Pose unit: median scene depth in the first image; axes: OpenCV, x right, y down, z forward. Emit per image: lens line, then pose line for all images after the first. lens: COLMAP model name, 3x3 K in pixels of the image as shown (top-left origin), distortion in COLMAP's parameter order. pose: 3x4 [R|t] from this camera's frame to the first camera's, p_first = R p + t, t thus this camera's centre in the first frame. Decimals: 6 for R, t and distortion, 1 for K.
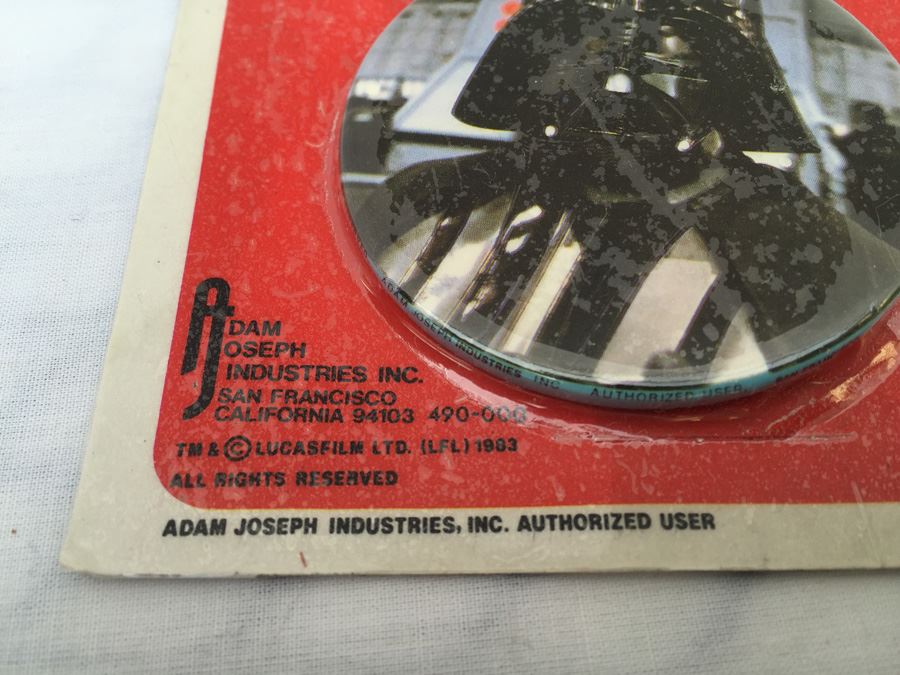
lens RADIAL K [[773.6, 0, 449.5], [0, 773.6, 347.8], [0, 0, 1]] dist [0.090496, -0.148079]
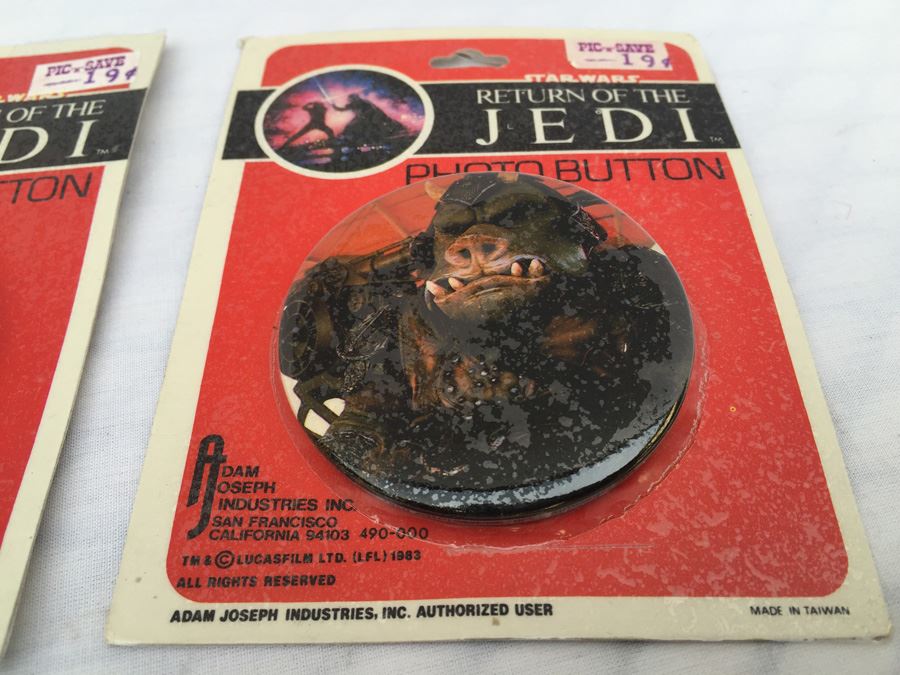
lens RADIAL K [[753.1, 0, 447.1], [0, 753.1, 365.2], [0, 0, 1]] dist [0.076321, -0.121107]
pose [[0.999791, -0.010889, -0.017307, 0.166367], [0.009065, 0.994725, -0.102174, -0.080858], [0.018329, 0.101996, 0.994616, -0.422909]]
